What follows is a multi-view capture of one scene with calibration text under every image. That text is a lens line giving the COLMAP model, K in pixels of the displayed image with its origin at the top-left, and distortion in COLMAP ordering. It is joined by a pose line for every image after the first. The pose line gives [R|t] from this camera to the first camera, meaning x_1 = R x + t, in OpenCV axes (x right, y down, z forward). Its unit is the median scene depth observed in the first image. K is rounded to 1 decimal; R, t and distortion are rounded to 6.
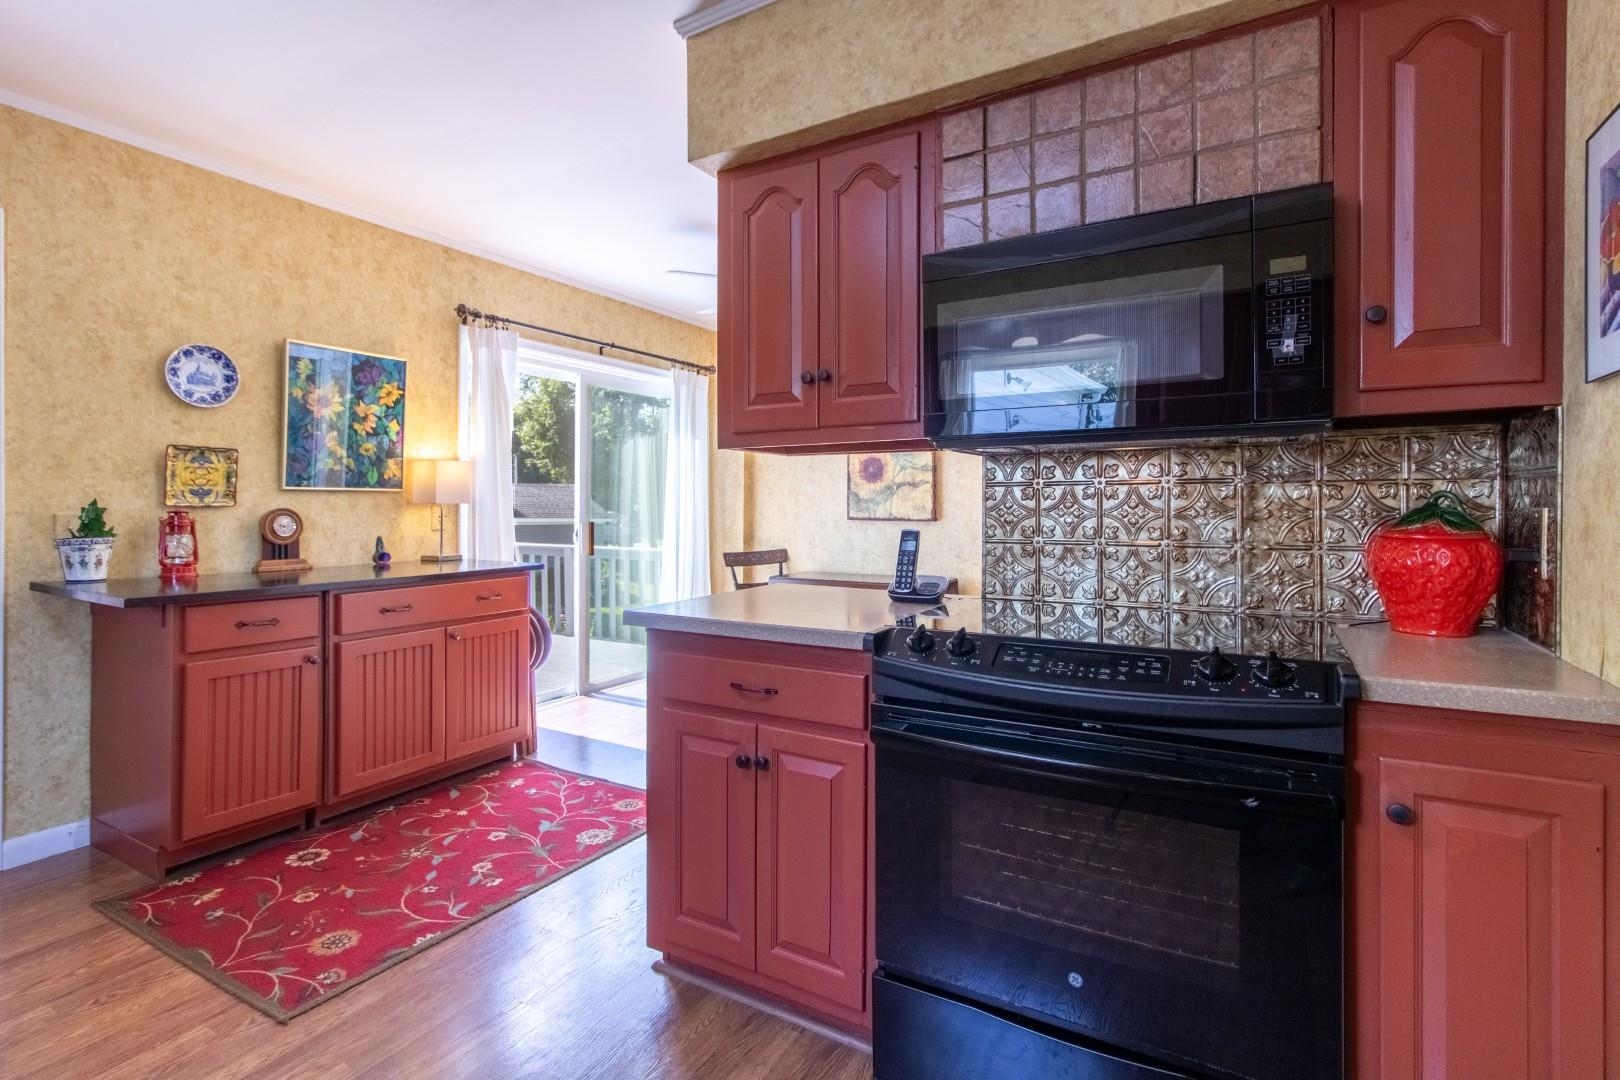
lens RADIAL K [[773.8, 0, 816.2], [0, 773.8, 506.6], [0, 0, 1]] dist [0.001042, 0.000400]
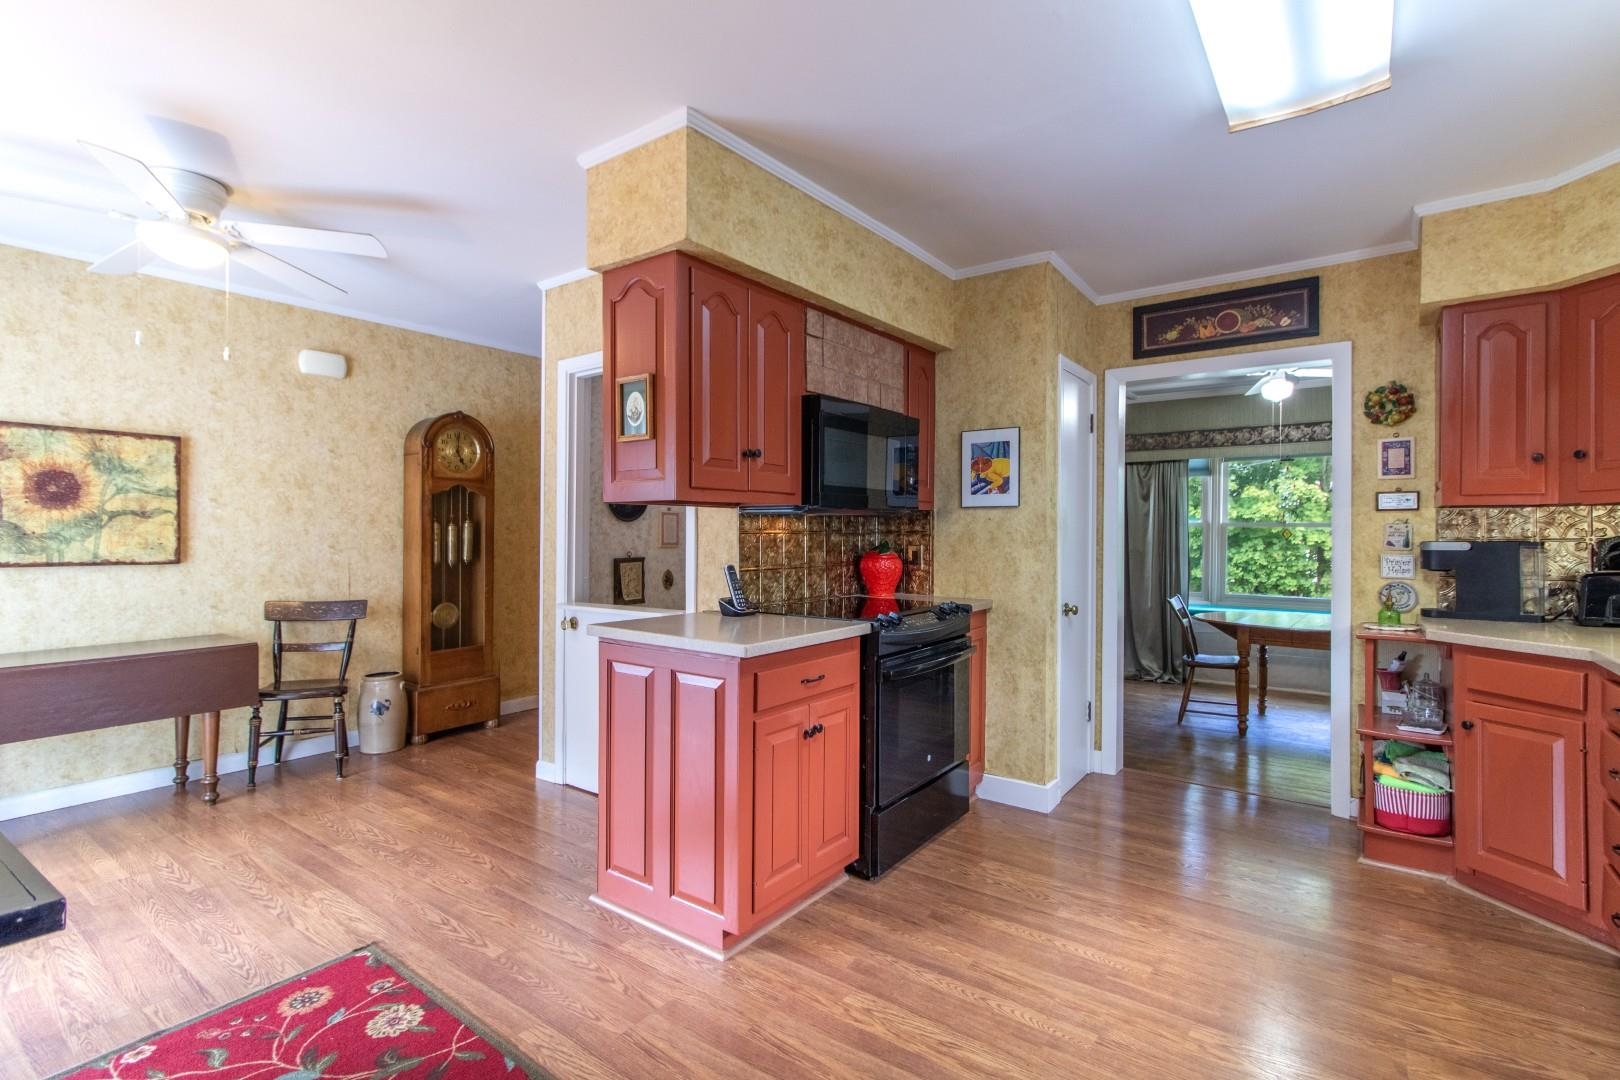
lens RADIAL K [[752.5, 0, 826.7], [0, 752.5, 536.8], [0, 0, 1]] dist [0.001484, 0.000341]
pose [[0.096421, -0.005166, 0.995327, -0.814319], [-0.001388, 0.999985, 0.005324, -0.019042], [-0.995340, -0.001895, 0.096412, 0.471324]]
